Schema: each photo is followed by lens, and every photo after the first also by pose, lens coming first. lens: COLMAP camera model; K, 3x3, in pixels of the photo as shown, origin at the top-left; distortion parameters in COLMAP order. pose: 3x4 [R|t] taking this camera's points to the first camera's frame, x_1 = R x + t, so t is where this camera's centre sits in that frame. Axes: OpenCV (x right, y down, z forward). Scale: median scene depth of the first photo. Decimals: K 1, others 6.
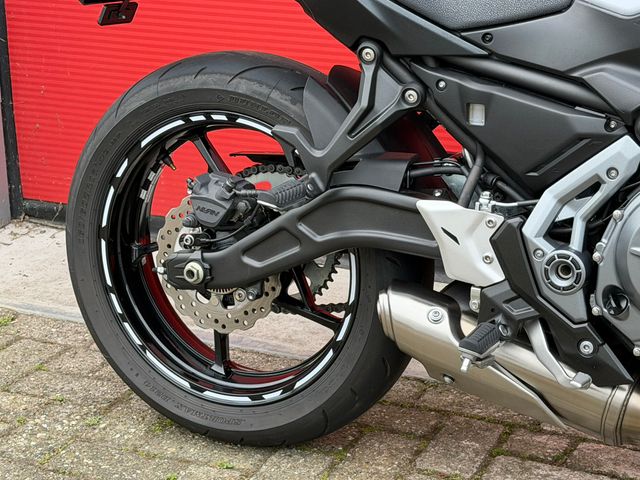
lens RADIAL K [[1463.4, 0, 323.3], [0, 1463.4, 253.2], [0, 0, 1]] dist [0.134199, 0.000000]
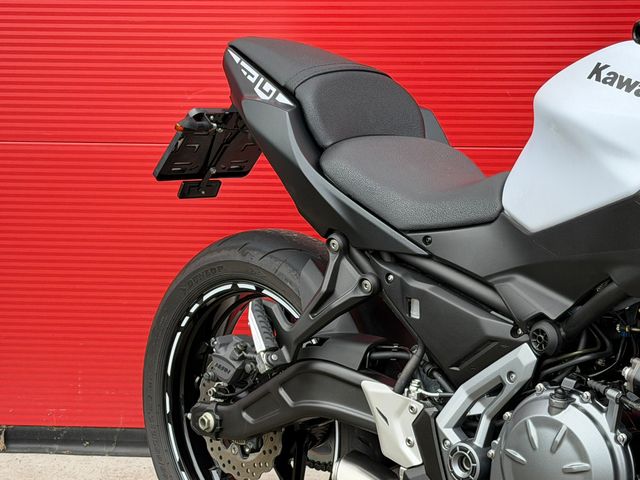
lens RADIAL K [[1463.4, 0, 322.1], [0, 1463.4, 245.2], [0, 0, 1]] dist [0.134199, 0.000000]
pose [[0.939826, 0.086949, -0.330405, 0.392530], [-0.120715, 0.989207, -0.083050, -0.041777], [0.319618, 0.117937, 0.940178, -0.052239]]
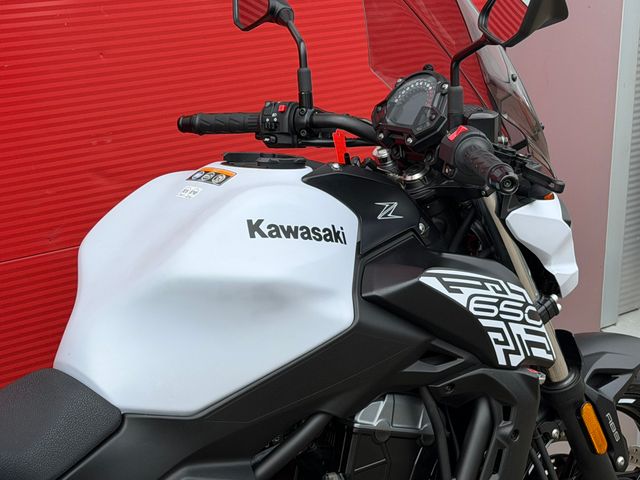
lens RADIAL K [[1463.4, 0, 325.1], [0, 1463.4, 242.4], [0, 0, 1]] dist [0.134199, 0.000000]
pose [[0.423964, -0.246981, 0.871352, -0.550029], [0.290561, 0.948334, 0.127426, -0.348622], [-0.857805, 0.199157, 0.473822, 0.409040]]
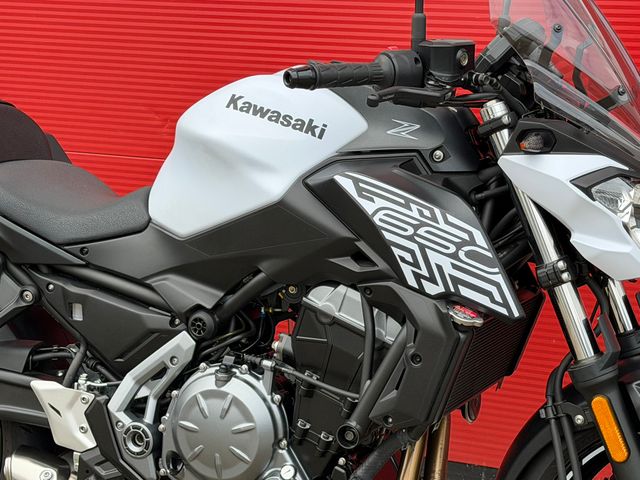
lens RADIAL K [[1490.9, 0, 321.6], [0, 1490.9, 240.5], [0, 0, 1]] dist [0.131589, 0.000000]
pose [[0.999559, 0.008212, 0.028527, 0.272616], [-0.005089, 0.994151, -0.107877, -0.018550], [-0.029246, 0.107685, 0.993755, -0.269560]]
